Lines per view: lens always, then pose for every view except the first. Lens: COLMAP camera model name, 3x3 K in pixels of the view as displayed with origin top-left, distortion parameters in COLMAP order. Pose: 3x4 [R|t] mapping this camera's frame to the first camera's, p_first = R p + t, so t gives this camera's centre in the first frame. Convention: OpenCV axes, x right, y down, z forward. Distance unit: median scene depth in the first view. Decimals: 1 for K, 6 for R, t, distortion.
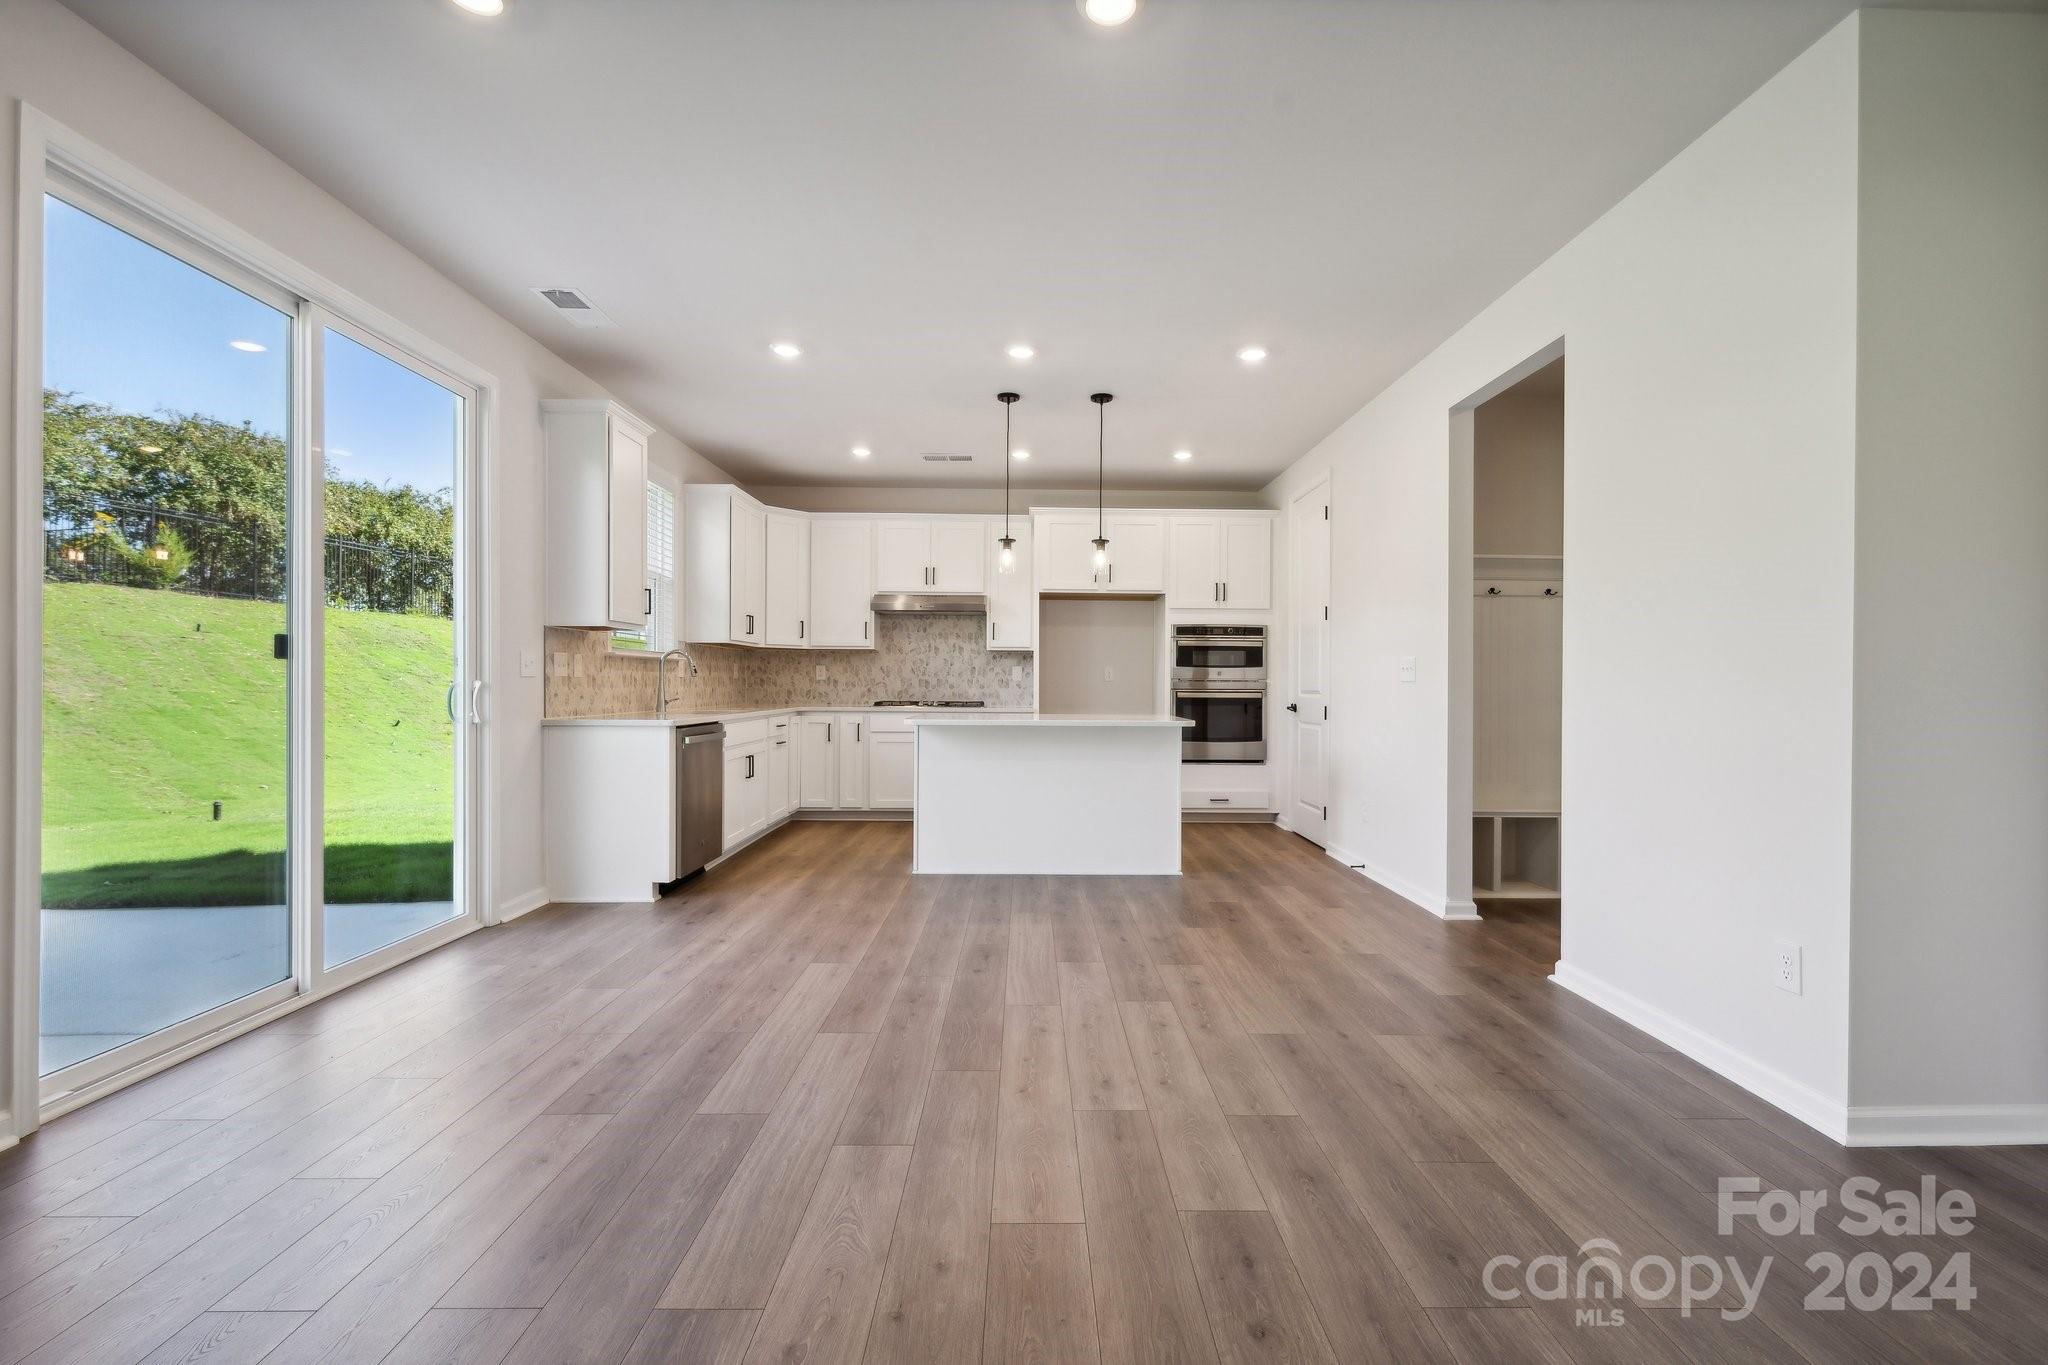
lens RADIAL K [[888.4, 0, 1024.0], [0, 888.4, 682.5], [0, 0, 1]] dist [0.017181, 0.000165]
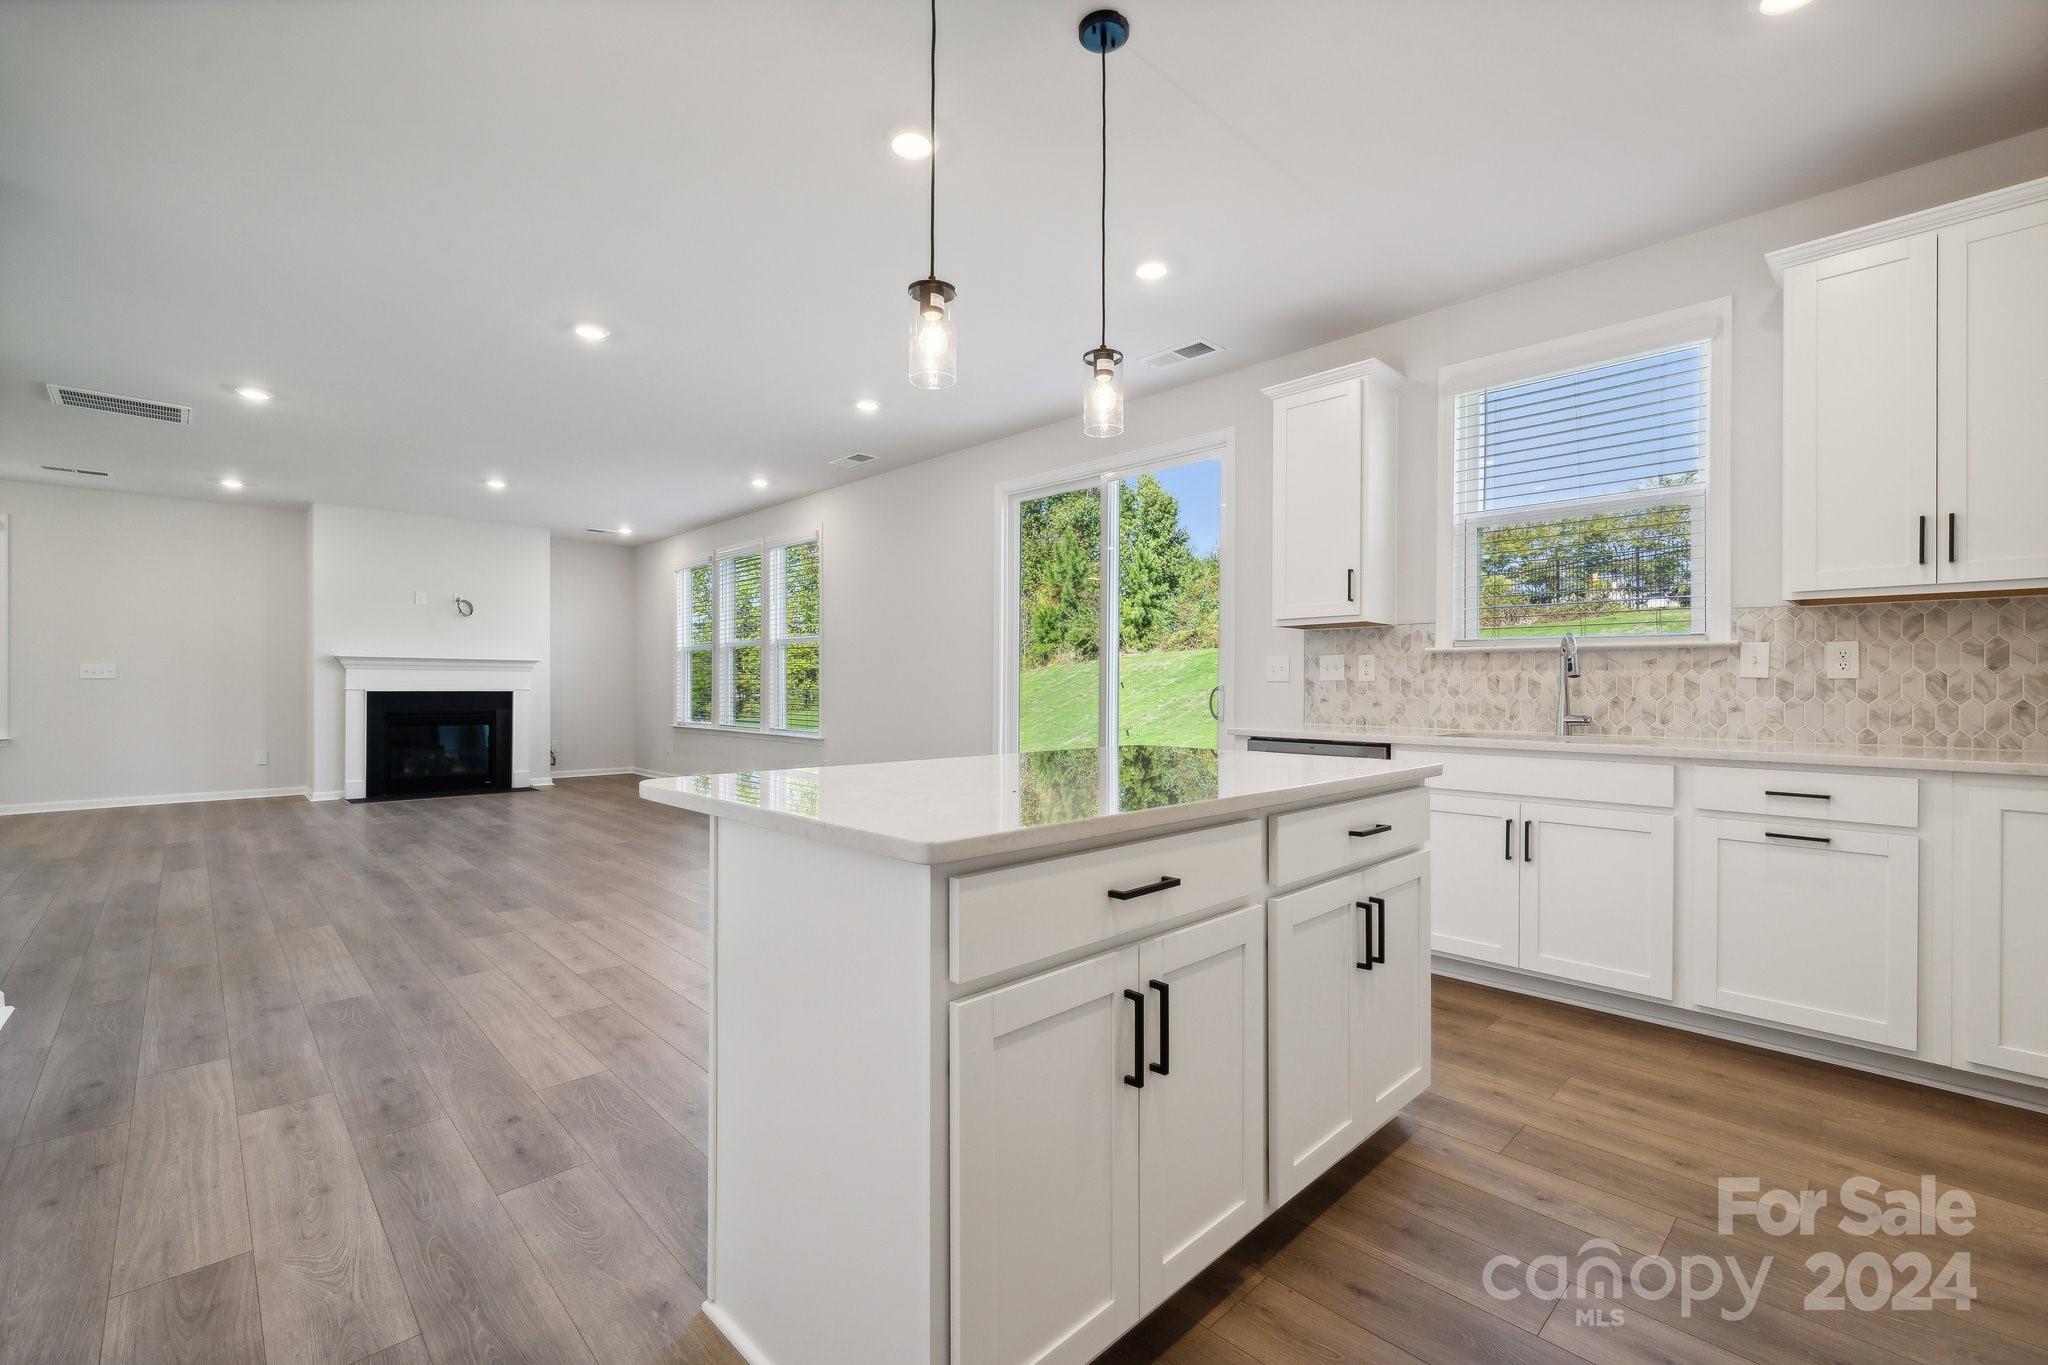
lens RADIAL K [[865.1, 0, 1036.8], [0, 865.1, 680.1], [0, 0, 1]] dist [0.000439, -0.000548]
pose [[-0.715477, -0.012466, -0.698526, 0.228299], [-0.006913, 0.999918, -0.010763, 0.003518], [0.698603, -0.002872, -0.715504, 0.969251]]
